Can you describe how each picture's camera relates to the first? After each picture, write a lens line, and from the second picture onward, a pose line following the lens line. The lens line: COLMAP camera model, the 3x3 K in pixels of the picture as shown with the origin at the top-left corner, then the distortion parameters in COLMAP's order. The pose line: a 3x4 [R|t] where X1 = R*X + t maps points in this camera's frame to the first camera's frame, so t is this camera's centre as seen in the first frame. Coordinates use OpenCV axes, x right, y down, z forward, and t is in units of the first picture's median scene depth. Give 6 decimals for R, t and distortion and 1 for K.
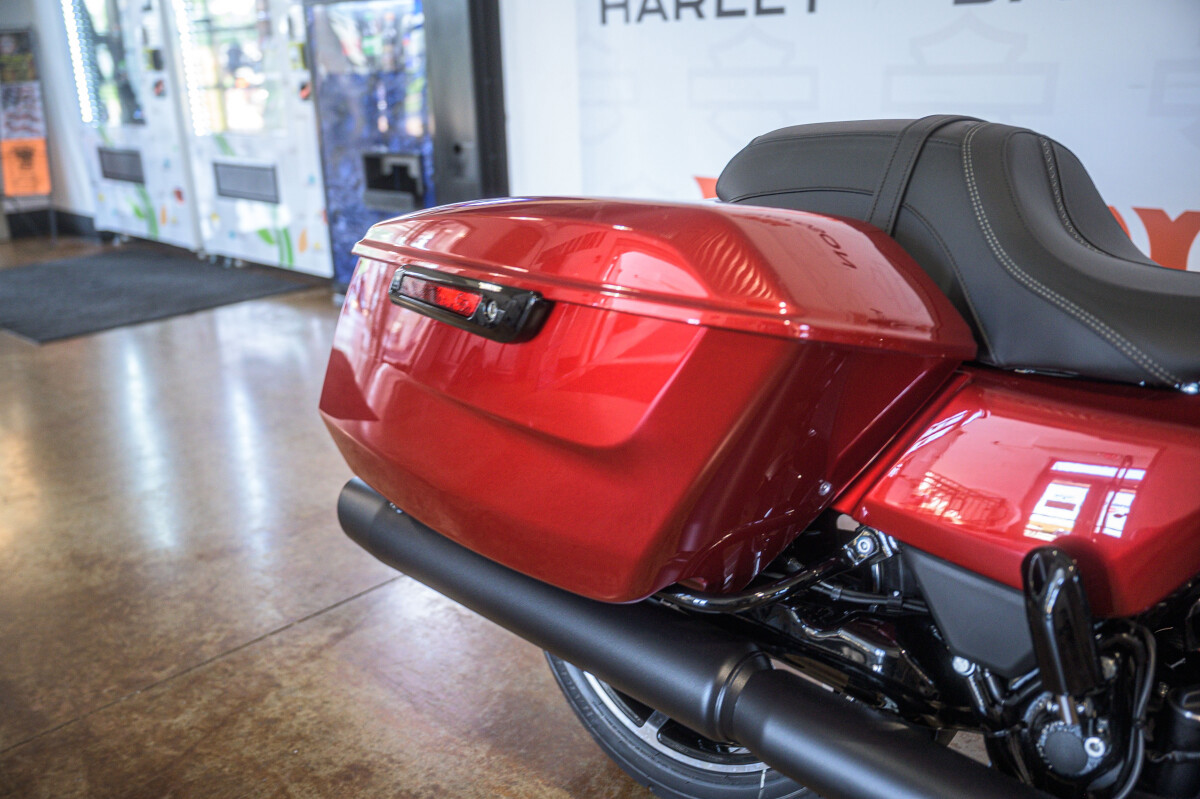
lens RADIAL K [[1048.1, 0, 600.0], [0, 1048.1, 399.5], [0, 0, 1]] dist [-0.012052, 0.000074]
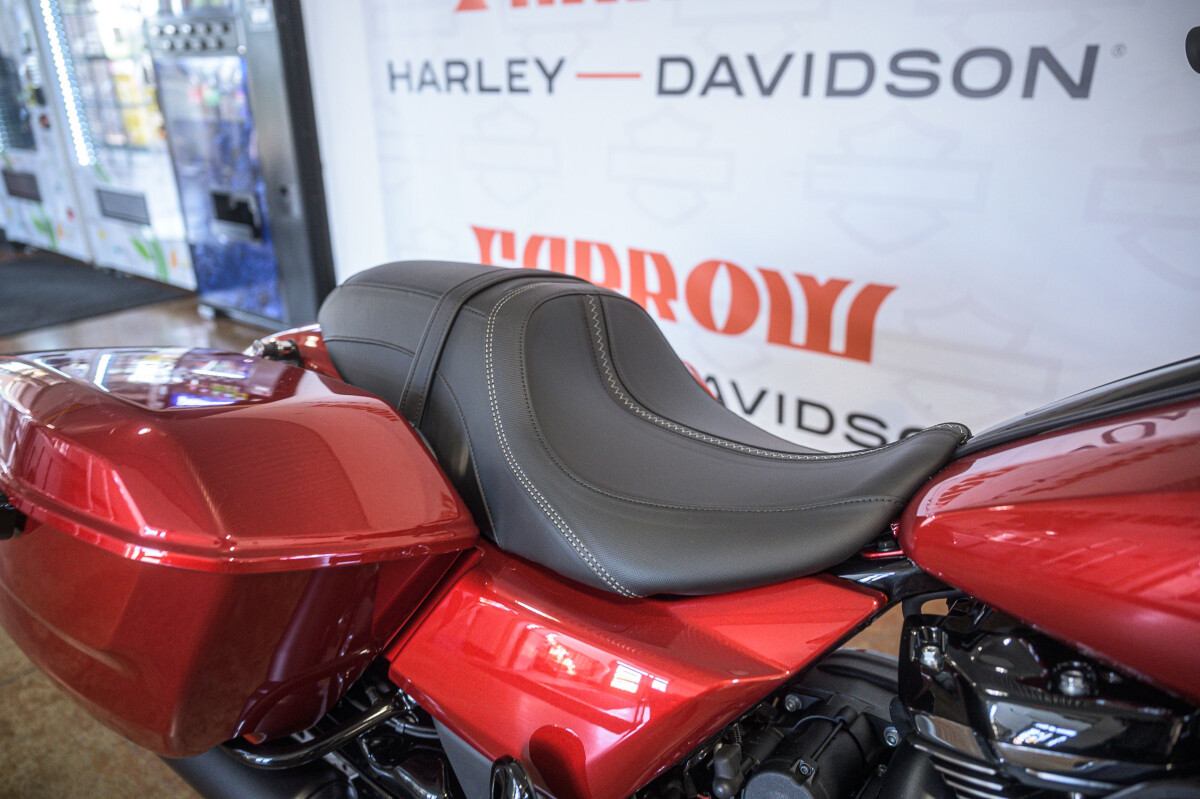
lens RADIAL K [[790.5, 0, 600.0], [0, 790.5, 399.5], [0, 0, 1]] dist [-0.006258, -0.002869]
pose [[0.991739, -0.019043, 0.126852, 0.133323], [0.010753, 0.997780, 0.065724, -0.079745], [-0.127822, -0.063817, 0.989742, 0.080894]]
